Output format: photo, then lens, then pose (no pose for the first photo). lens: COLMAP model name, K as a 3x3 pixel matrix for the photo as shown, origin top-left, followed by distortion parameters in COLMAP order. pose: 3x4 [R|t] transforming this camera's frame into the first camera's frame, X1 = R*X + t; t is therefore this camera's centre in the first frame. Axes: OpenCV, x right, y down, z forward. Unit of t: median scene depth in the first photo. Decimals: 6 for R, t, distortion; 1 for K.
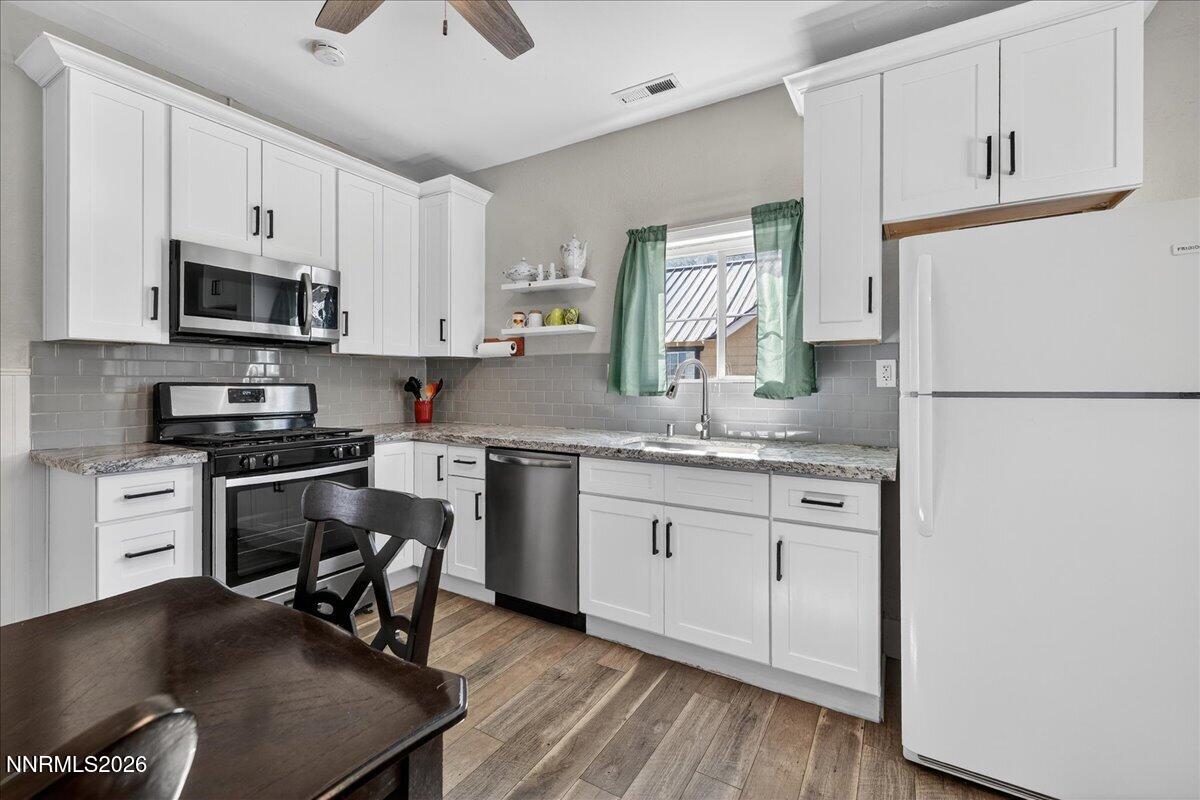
lens RADIAL K [[501.8, 0, 597.2], [0, 501.8, 379.5], [0, 0, 1]] dist [0.024600, 0.000022]
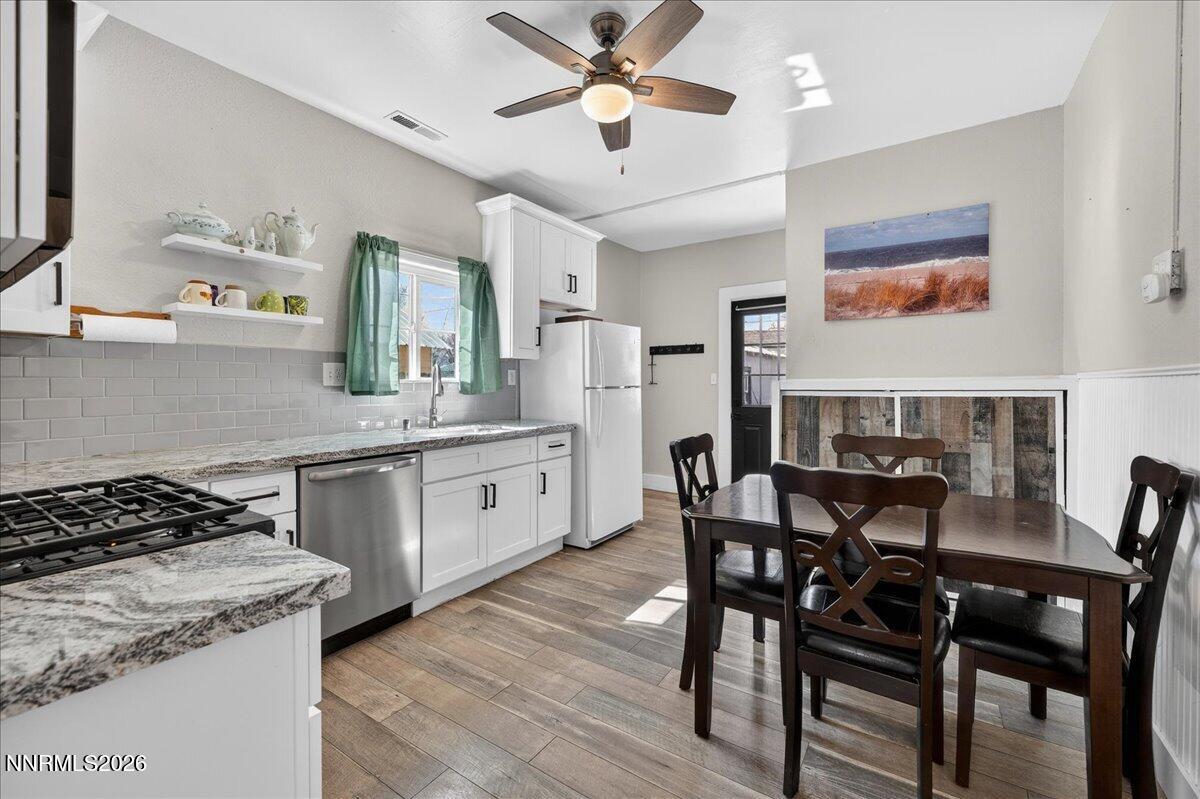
lens RADIAL K [[522.3, 0, 598.0], [0, 522.3, 383.5], [0, 0, 1]] dist [-0.000795, -0.000078]
pose [[0.035210, -0.003792, 0.999373, -1.152812], [-0.002981, 0.999988, 0.003900, 0.001100], [-0.999375, -0.003116, 0.035199, 0.589246]]
